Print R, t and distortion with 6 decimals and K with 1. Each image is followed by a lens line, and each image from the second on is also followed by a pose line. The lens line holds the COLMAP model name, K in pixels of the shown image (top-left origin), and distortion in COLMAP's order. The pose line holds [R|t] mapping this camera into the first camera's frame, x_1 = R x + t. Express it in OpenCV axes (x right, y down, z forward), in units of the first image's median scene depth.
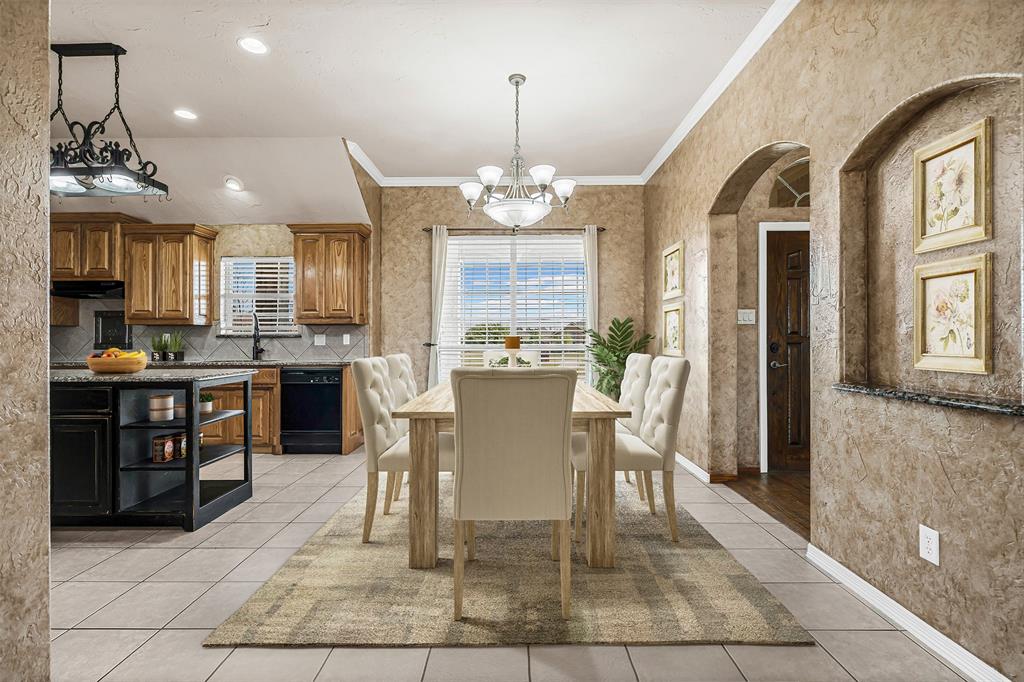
lens RADIAL K [[479.0, 0, 507.4], [0, 479.0, 341.8], [0, 0, 1]] dist [-0.002107, 0.000171]
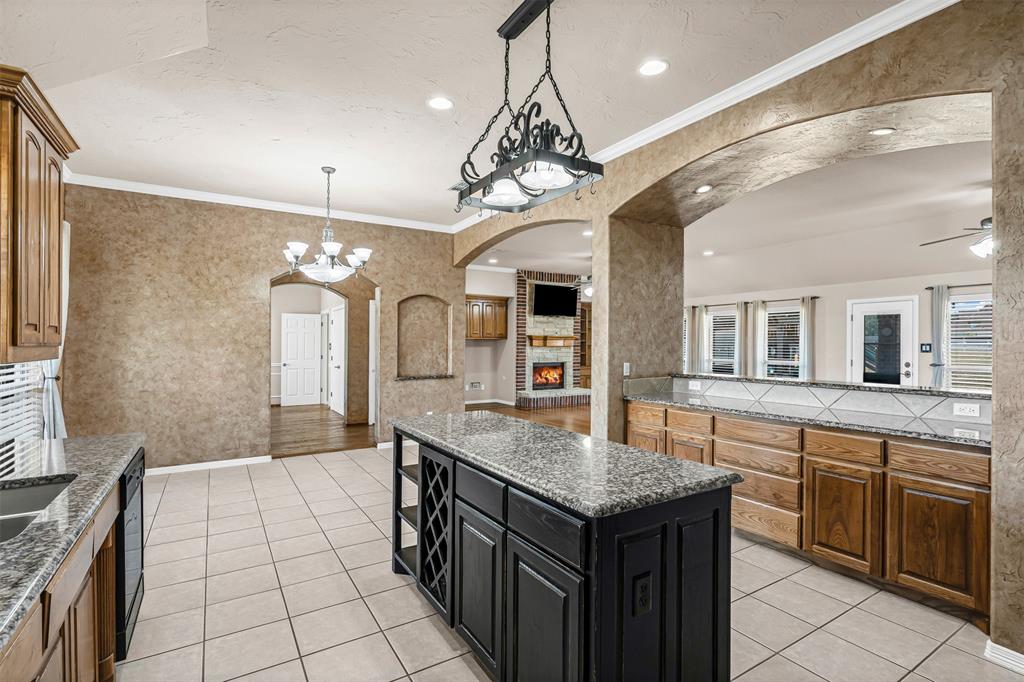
lens RADIAL K [[479.0, 0, 507.4], [0, 479.0, 341.8], [0, 0, 1]] dist [-0.002107, 0.000171]
pose [[-0.518280, 0.006552, 0.855186, -0.859618], [0.003694, 0.999978, -0.005423, -0.044588], [-0.855203, 0.000348, -0.518293, 0.785640]]
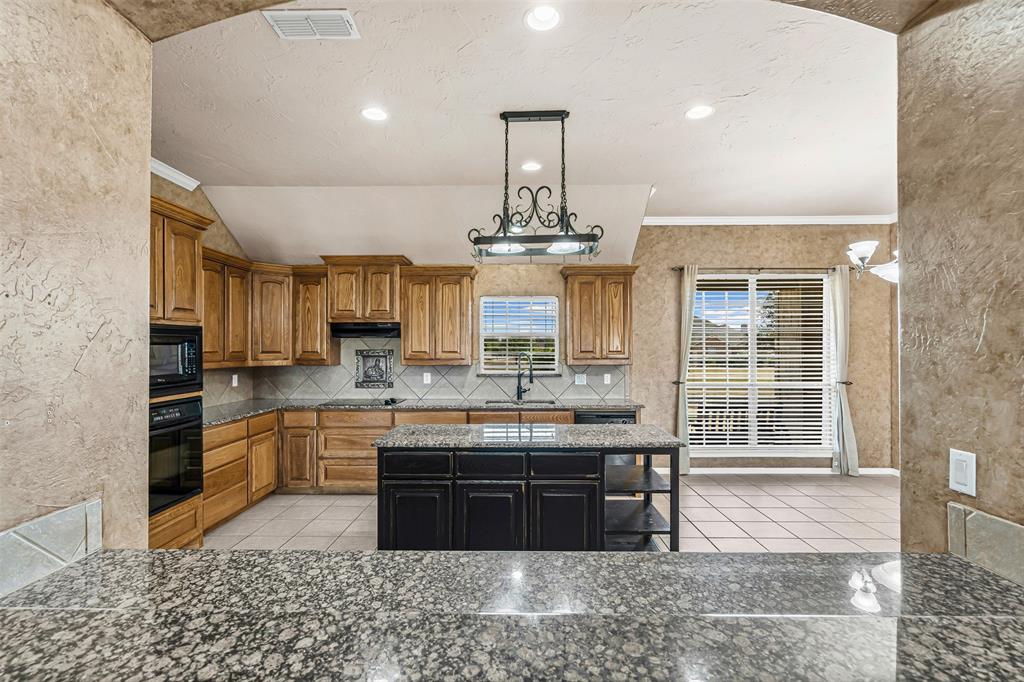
lens RADIAL K [[478.2, 0, 514.5], [0, 478.2, 349.6], [0, 0, 1]] dist [-0.001520, 0.000047]
pose [[0.999960, 0.002215, -0.008676, -0.522465], [-0.002238, 0.999994, -0.002671, -0.063224], [0.008670, 0.002690, 0.999959, -0.010028]]
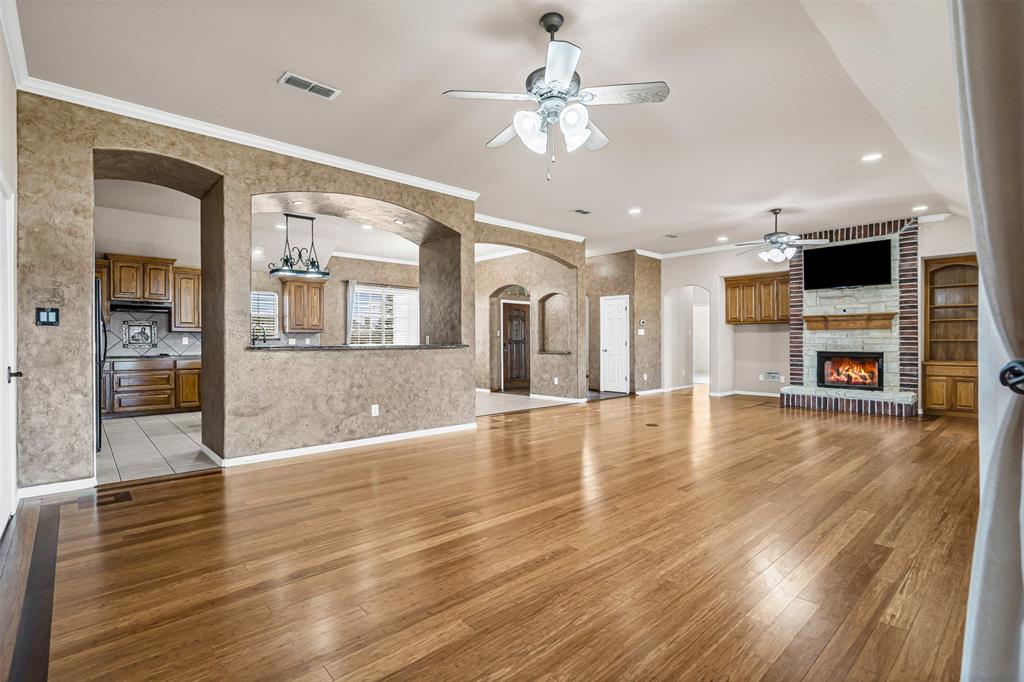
lens RADIAL K [[479.0, 0, 507.4], [0, 479.0, 341.8], [0, 0, 1]] dist [-0.002107, 0.000171]
pose [[0.746764, 0.001643, 0.665087, -0.965006], [0.001690, 0.999989, -0.004367, 0.006880], [-0.665087, 0.004385, 0.746753, -0.821553]]
